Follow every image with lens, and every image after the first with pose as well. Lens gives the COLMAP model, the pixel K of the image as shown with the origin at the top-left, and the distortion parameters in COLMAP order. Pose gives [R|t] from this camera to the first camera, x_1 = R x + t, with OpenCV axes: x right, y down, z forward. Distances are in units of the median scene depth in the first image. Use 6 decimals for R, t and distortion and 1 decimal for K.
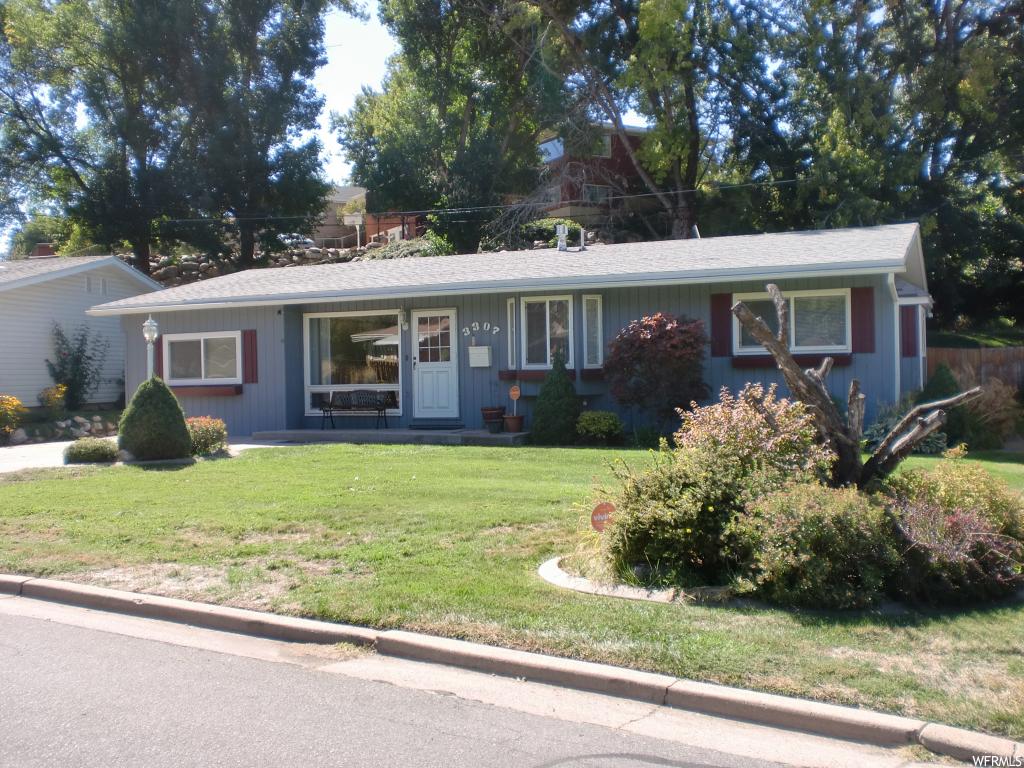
lens RADIAL K [[1052.1, 0, 512.0], [0, 1052.1, 384.0], [0, 0, 1]] dist [0.050296, -0.235029]
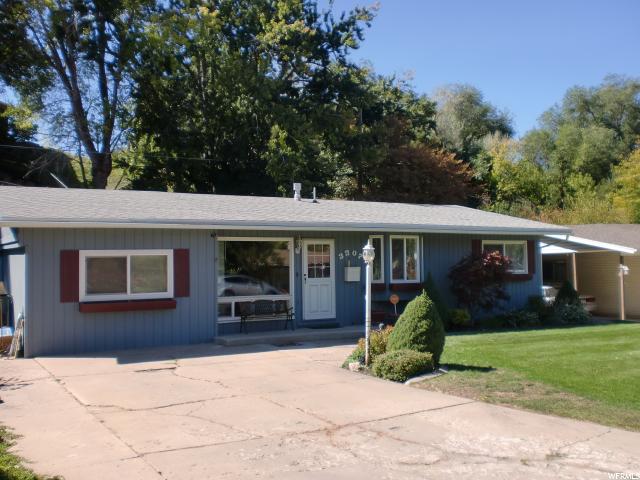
lens RADIAL K [[657.6, 0, 320.0], [0, 657.6, 240.0], [0, 0, 1]] dist [0.050296, -0.235029]
pose [[0.600226, 0.044912, 0.798568, -0.748240], [0.011775, 0.997818, -0.064969, -0.014540], [-0.799744, 0.048399, 0.598388, 0.484886]]
